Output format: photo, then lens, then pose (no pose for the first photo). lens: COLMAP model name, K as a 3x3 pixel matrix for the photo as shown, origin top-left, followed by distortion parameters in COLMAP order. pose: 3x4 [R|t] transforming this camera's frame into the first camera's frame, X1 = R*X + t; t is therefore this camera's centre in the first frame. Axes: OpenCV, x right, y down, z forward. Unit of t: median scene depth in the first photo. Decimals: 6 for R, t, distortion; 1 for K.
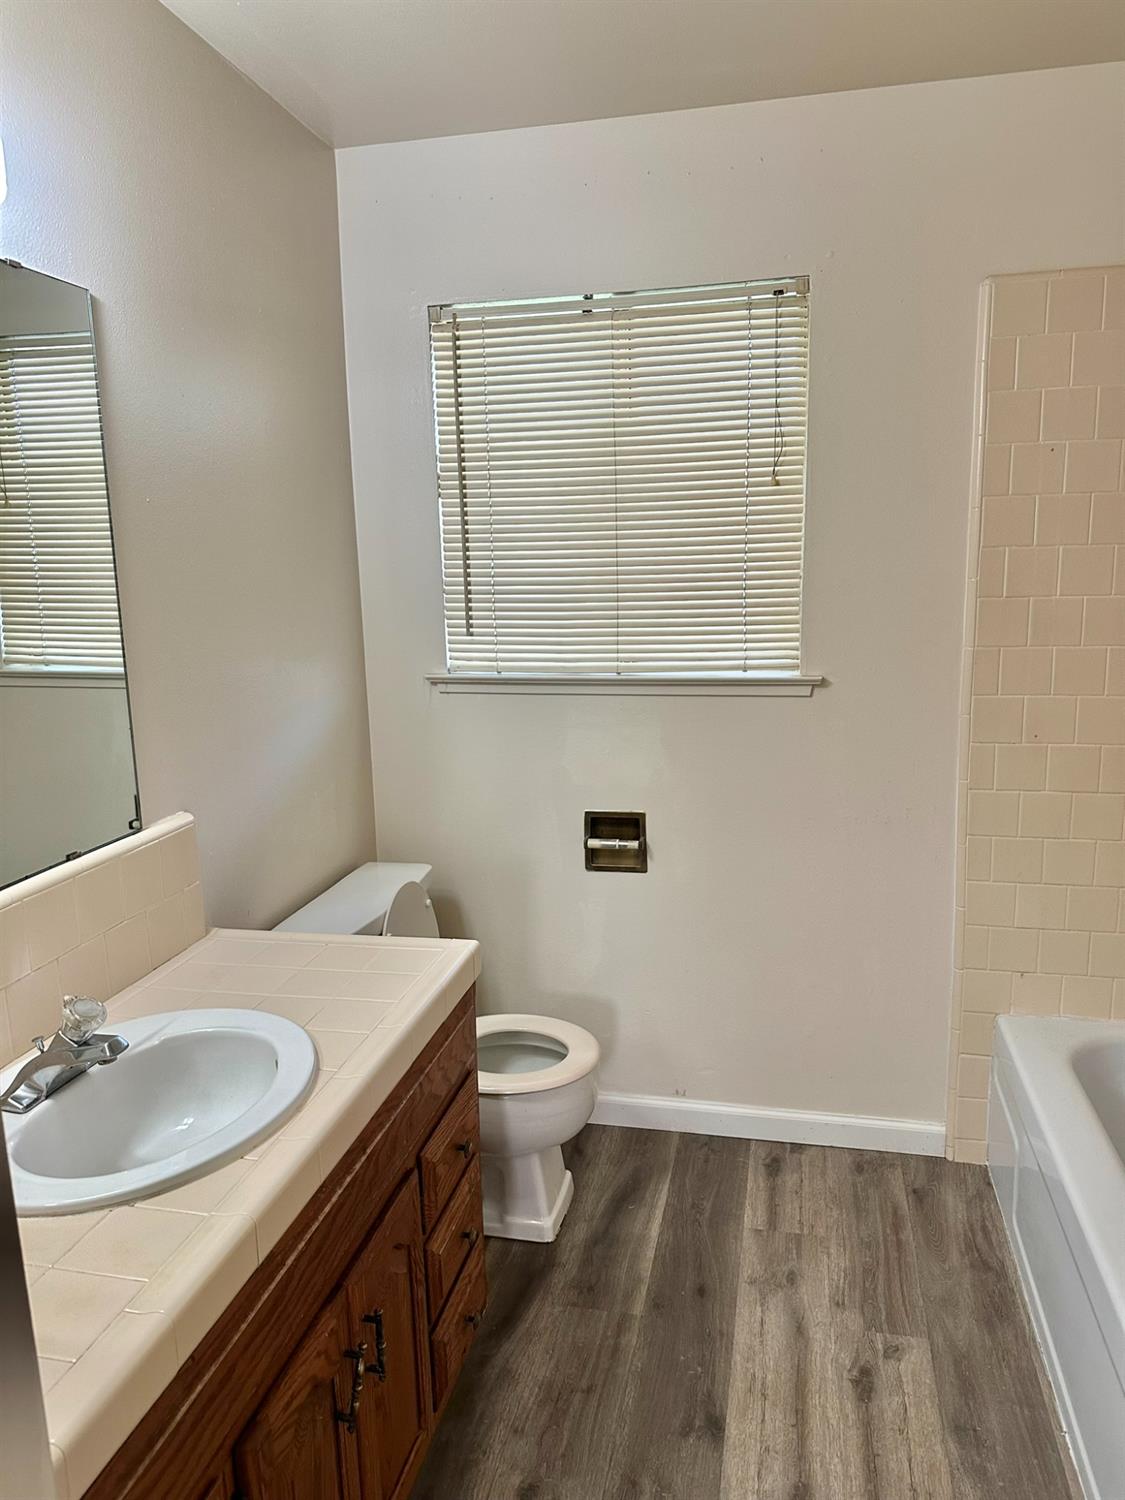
lens RADIAL K [[1061.5, 0, 561.4], [0, 1061.5, 765.6], [0, 0, 1]] dist [0.172789, -0.350286]
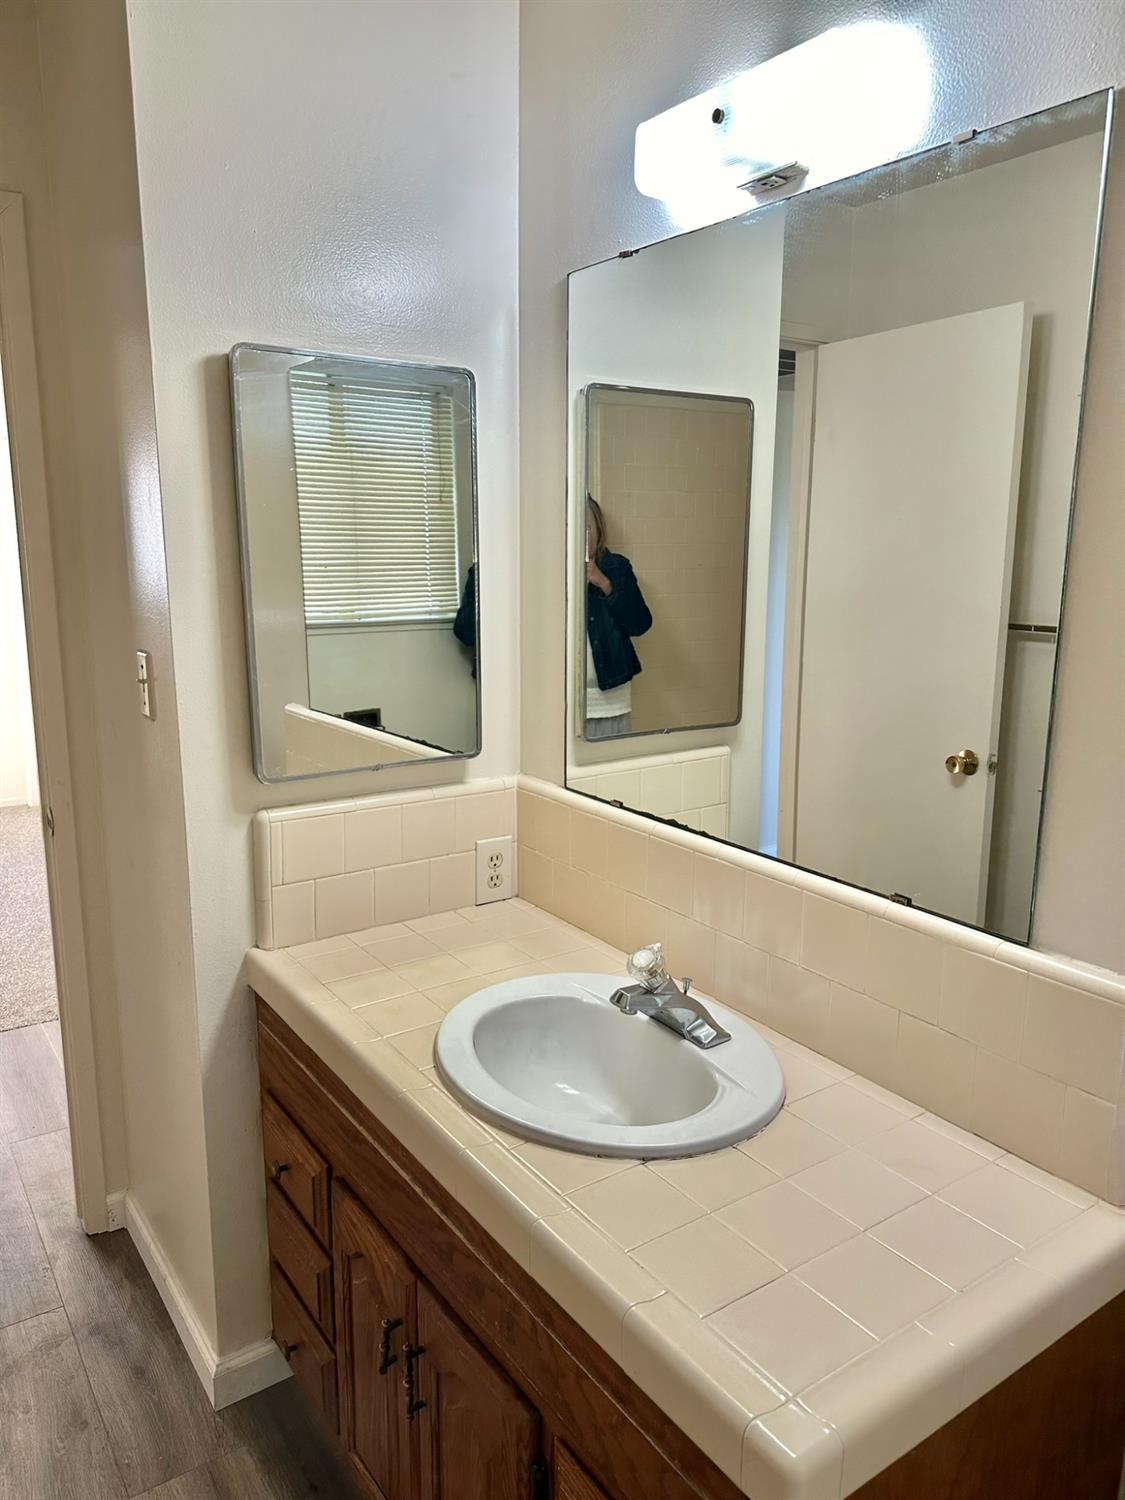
lens RADIAL K [[1061.5, 0, 561.4], [0, 1061.5, 765.6], [0, 0, 1]] dist [0.172789, -0.350286]
pose [[-0.678174, 0.170779, -0.714783, 0.308606], [-0.133747, 0.927700, 0.348547, -0.286603], [0.722628, 0.331975, -0.606301, 1.443618]]
